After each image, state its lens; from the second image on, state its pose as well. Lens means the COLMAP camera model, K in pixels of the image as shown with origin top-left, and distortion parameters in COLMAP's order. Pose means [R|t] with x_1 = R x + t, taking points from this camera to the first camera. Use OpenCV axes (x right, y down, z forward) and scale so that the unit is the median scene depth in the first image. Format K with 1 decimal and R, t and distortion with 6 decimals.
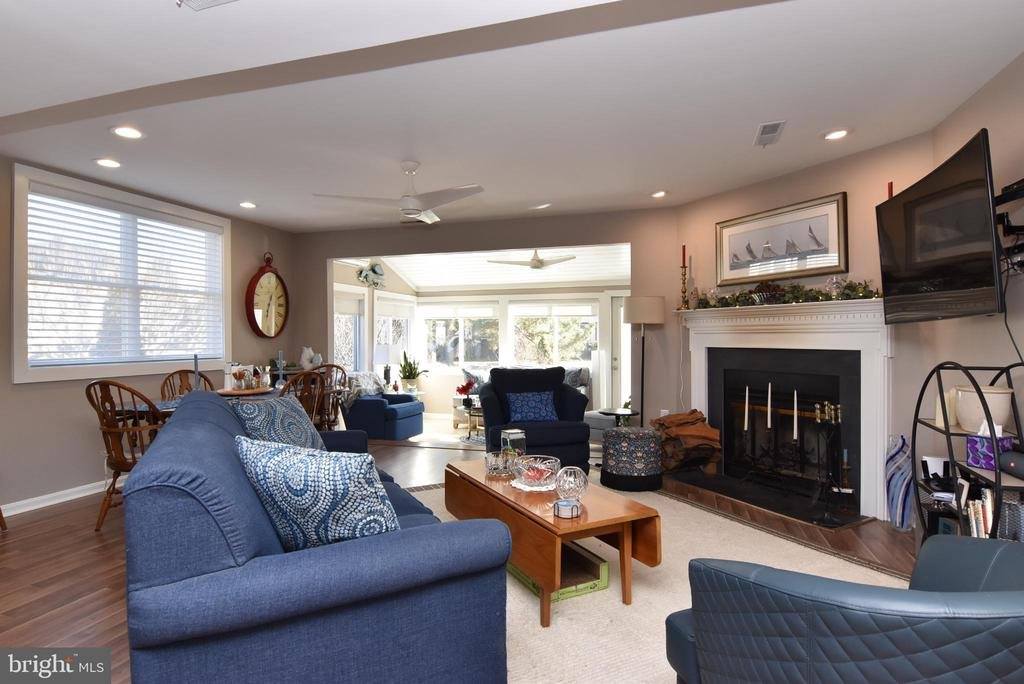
lens RADIAL K [[546.0, 0, 512.0], [0, 546.0, 342.0], [0, 0, 1]] dist [0.003601, -0.017825]
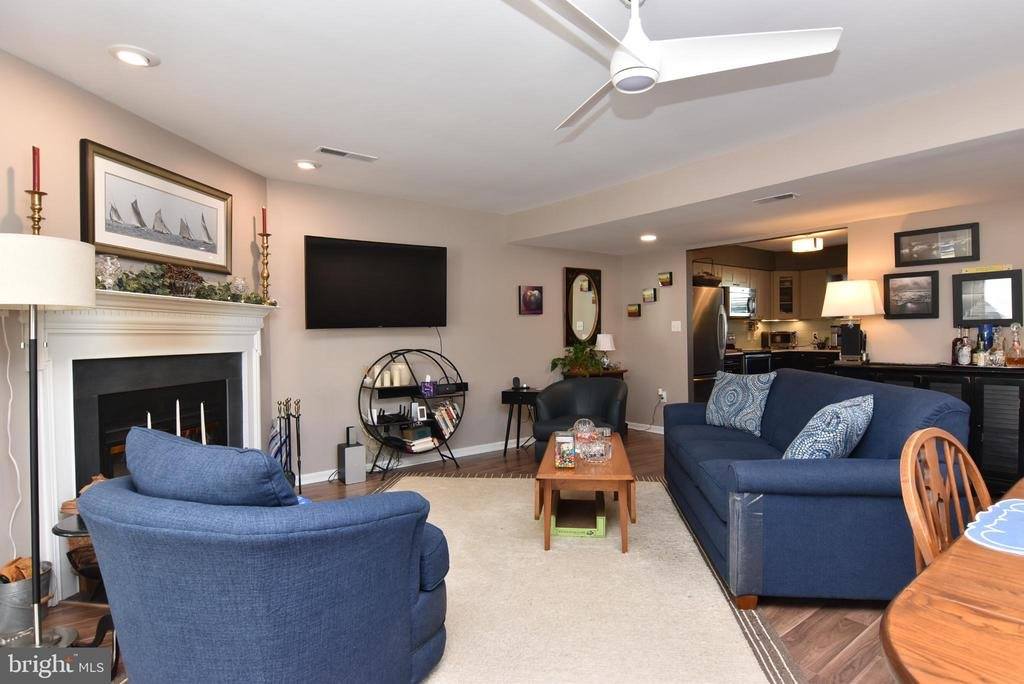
lens RADIAL K [[546.0, 0, 512.0], [0, 546.0, 342.0], [0, 0, 1]] dist [0.003601, -0.017825]
pose [[-0.818880, 0.006983, 0.573922, -0.293798], [0.020117, 0.999661, 0.016539, -0.008095], [-0.573612, 0.025089, -0.818743, 1.156771]]
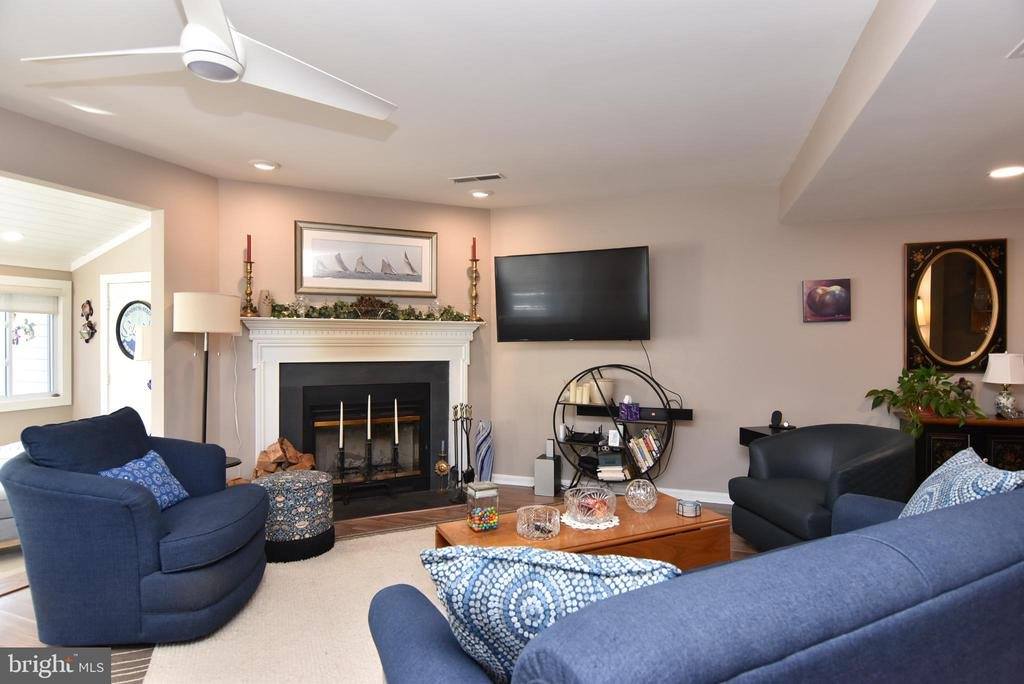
lens RADIAL K [[546.0, 0, 512.0], [0, 546.0, 342.0], [0, 0, 1]] dist [0.003601, -0.017825]
pose [[0.035490, 0.000274, 0.999370, -0.468010], [0.005800, 0.999983, -0.000480, -0.019921], [-0.999353, 0.005813, 0.035488, 0.594957]]
